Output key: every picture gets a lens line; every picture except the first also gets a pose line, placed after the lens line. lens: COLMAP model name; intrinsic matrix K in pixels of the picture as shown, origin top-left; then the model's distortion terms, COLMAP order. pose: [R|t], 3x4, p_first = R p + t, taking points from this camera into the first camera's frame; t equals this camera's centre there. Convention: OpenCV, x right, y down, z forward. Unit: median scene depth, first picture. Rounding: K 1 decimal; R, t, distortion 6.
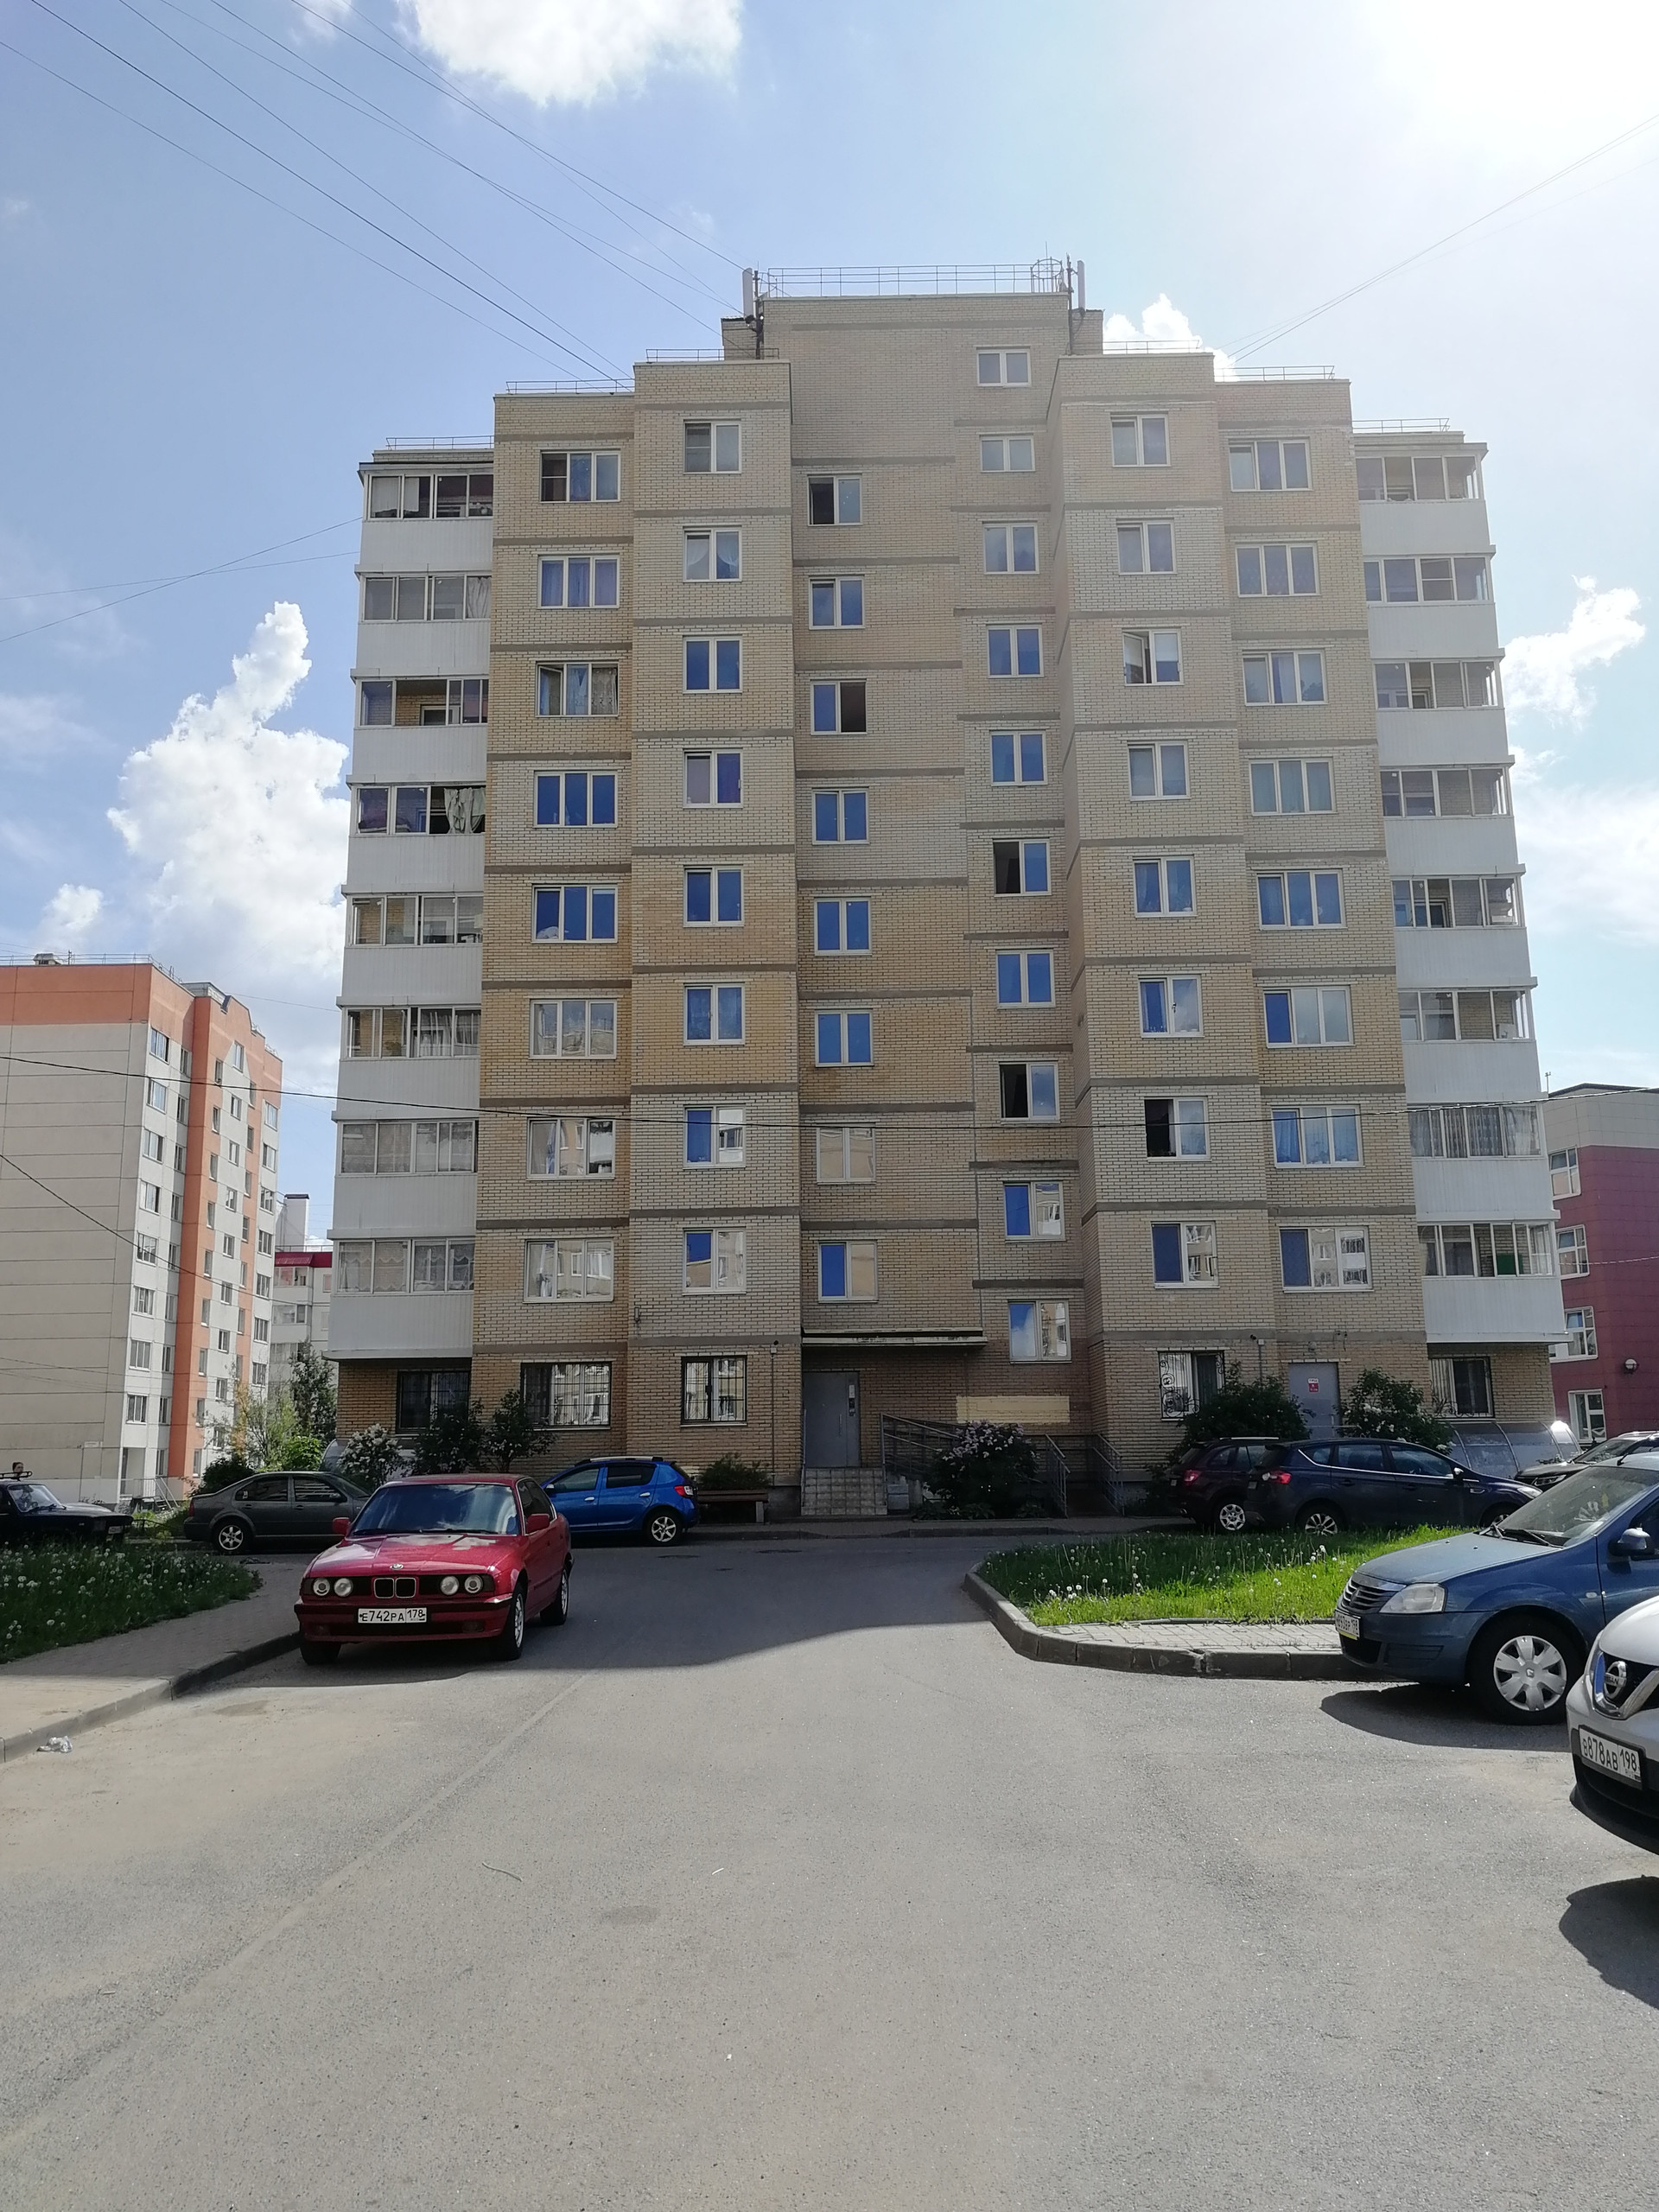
lens RADIAL K [[1753.5, 0, 829.5], [0, 1753.5, 1106.0], [0, 0, 1]] dist [0.207616, -0.000147]
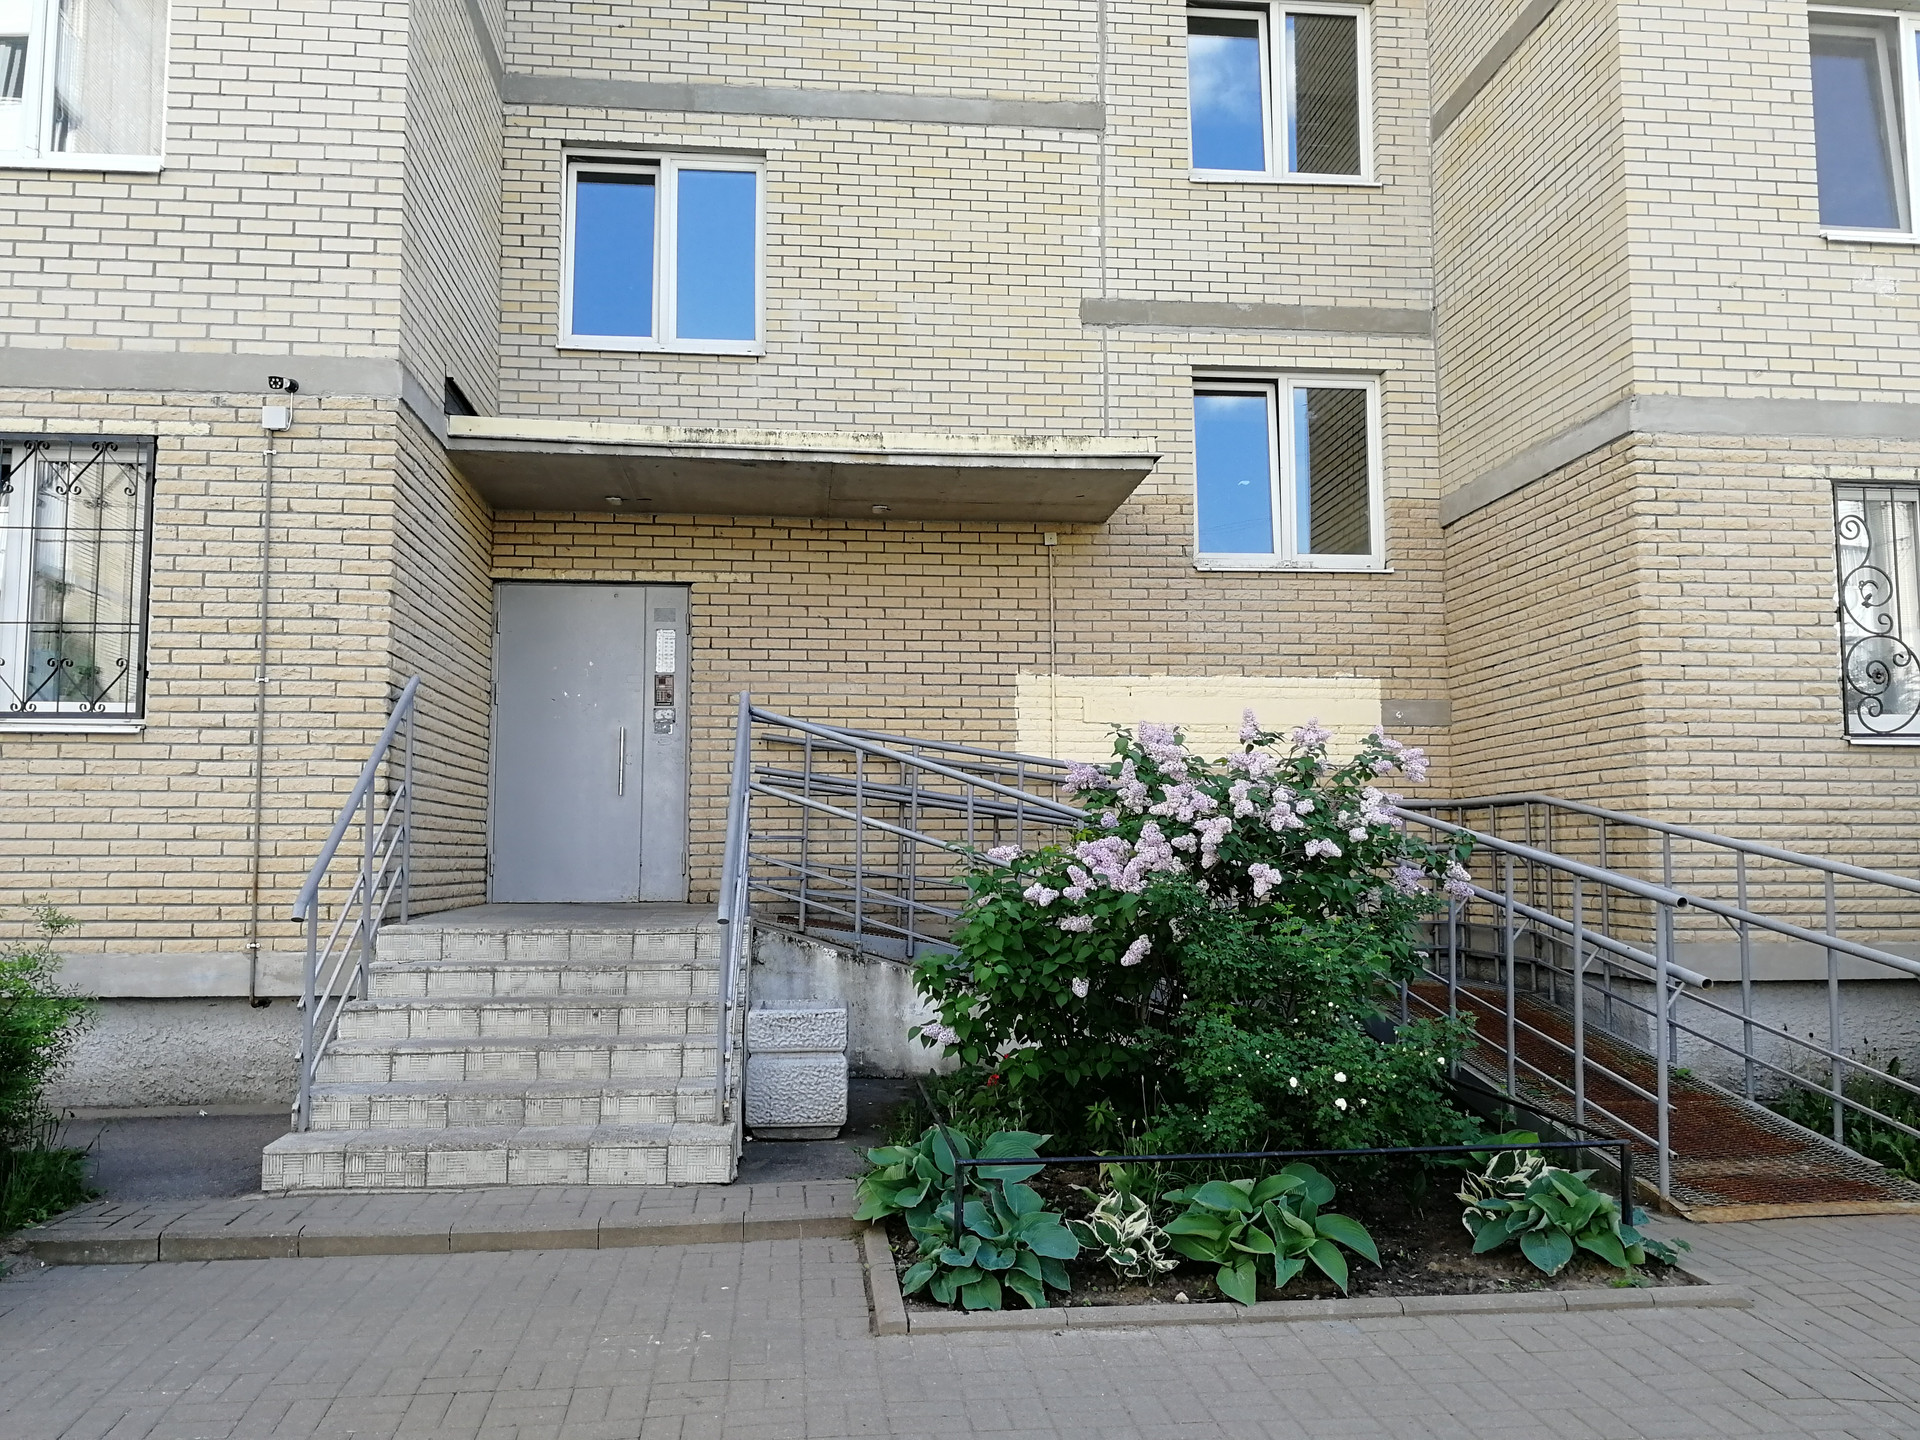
lens RADIAL K [[1518.3, 0, 960.0], [0, 1518.3, 720.0], [0, 0, 1]] dist [0.001119, 0.000359]
pose [[0.993348, 0.021601, 0.113103, 0.034943], [-0.034403, 0.993057, 0.112494, 0.151053], [-0.109888, -0.115637, 0.987194, 0.783894]]
